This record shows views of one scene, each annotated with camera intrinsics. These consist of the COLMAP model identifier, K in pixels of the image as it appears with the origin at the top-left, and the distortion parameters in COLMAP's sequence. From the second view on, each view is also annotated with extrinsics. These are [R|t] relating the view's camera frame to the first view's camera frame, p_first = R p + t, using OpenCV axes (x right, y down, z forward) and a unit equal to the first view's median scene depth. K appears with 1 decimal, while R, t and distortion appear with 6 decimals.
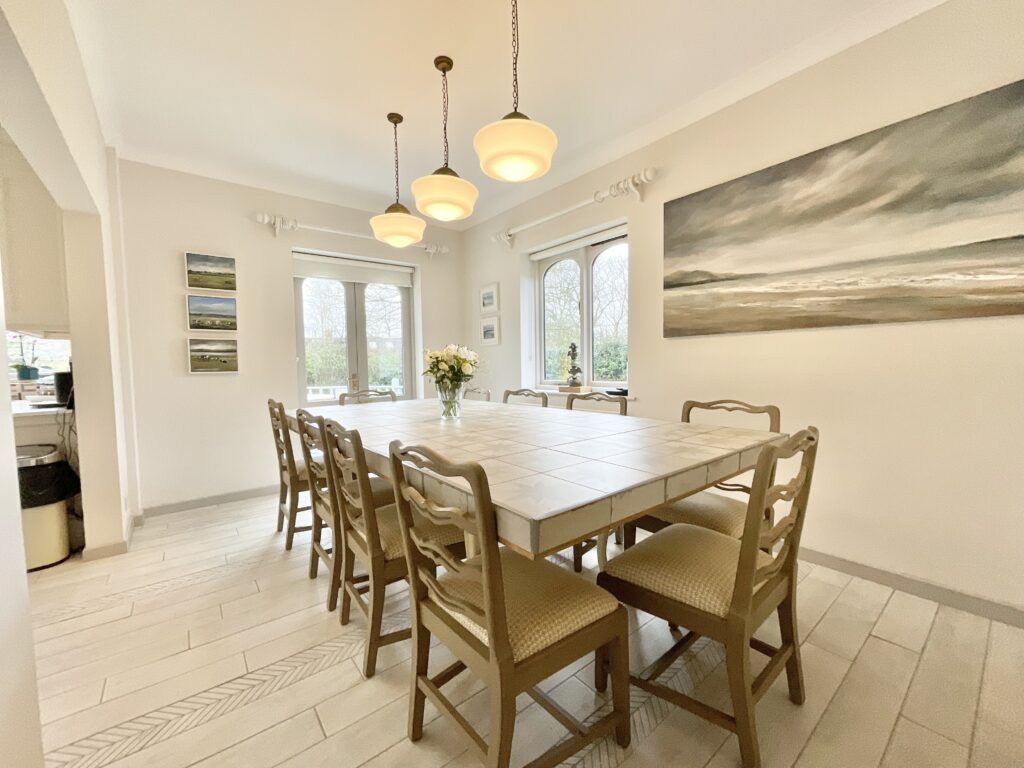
lens RADIAL K [[419.8, 0, 512.6], [0, 419.8, 382.4], [0, 0, 1]] dist [-0.000763, -0.000264]
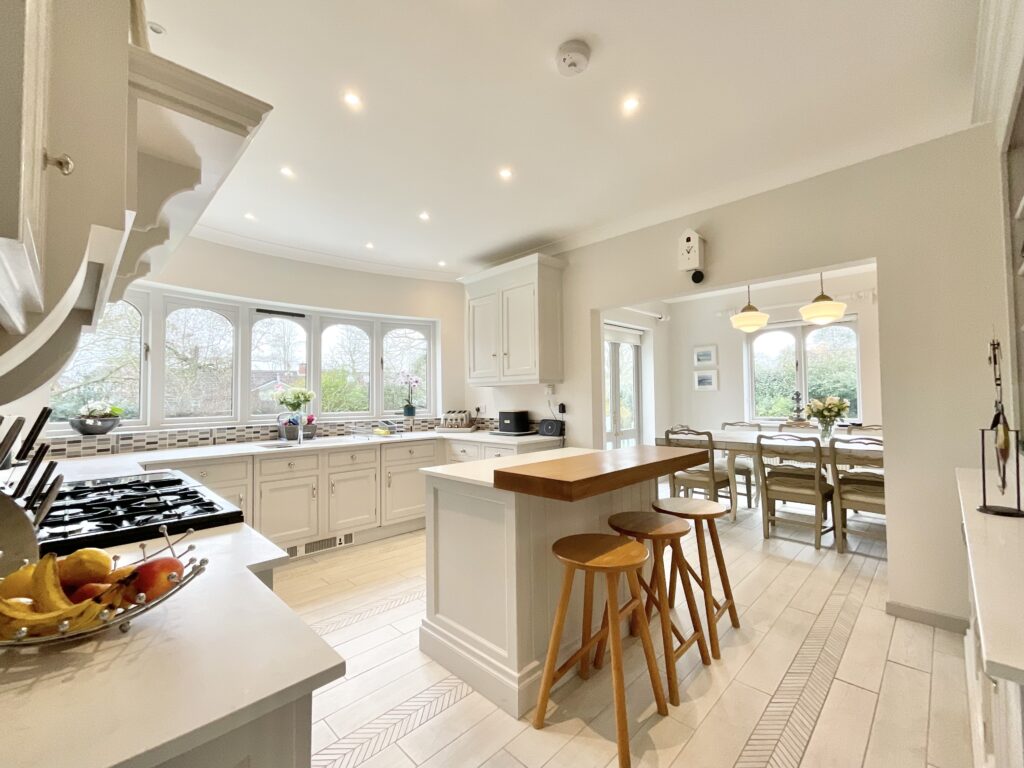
lens RADIAL K [[455.1, 0, 512.0], [0, 455.1, 384.0], [0, 0, 1]] dist [0.002371, 0.000232]
pose [[0.995456, 0.008478, 0.094848, -1.161081], [-0.000515, 0.996493, -0.083673, 0.014386], [-0.095225, 0.083244, 0.991969, -0.523917]]
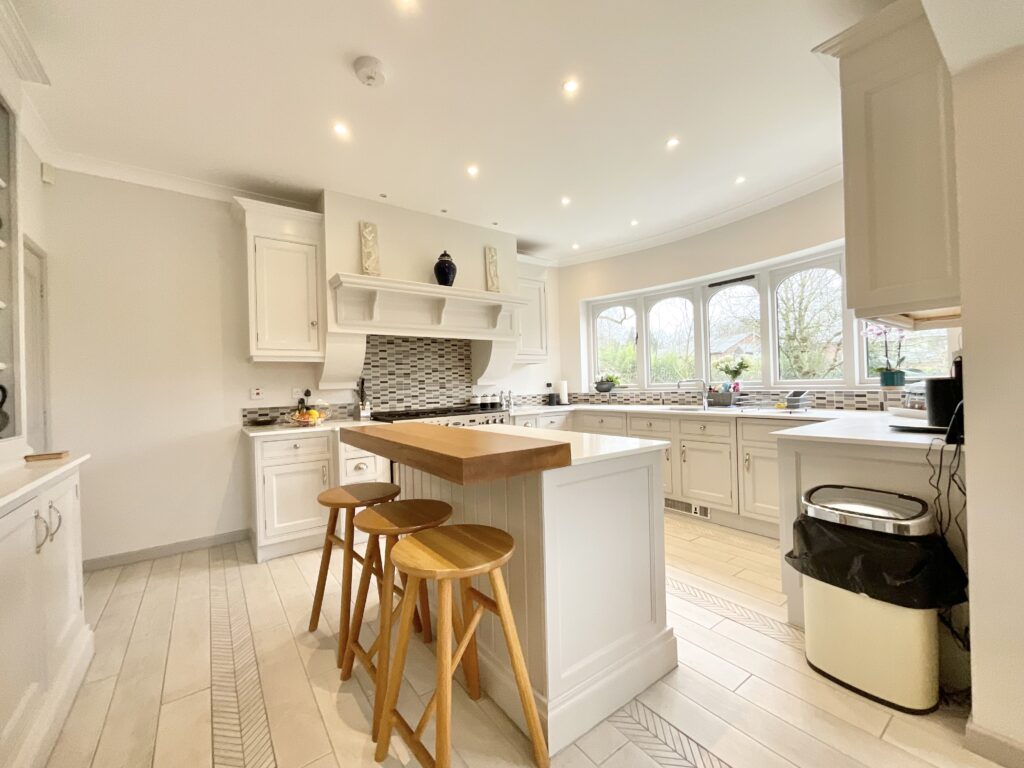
lens RADIAL K [[405.2, 0, 487.1], [0, 405.2, 384.8], [0, 0, 1]] dist [0.000299, -0.000012]
pose [[-0.079698, 0.018137, -0.996654, -0.363871], [-0.018726, 0.999631, 0.019688, -0.010704], [0.996643, 0.020232, -0.079329, 0.327571]]
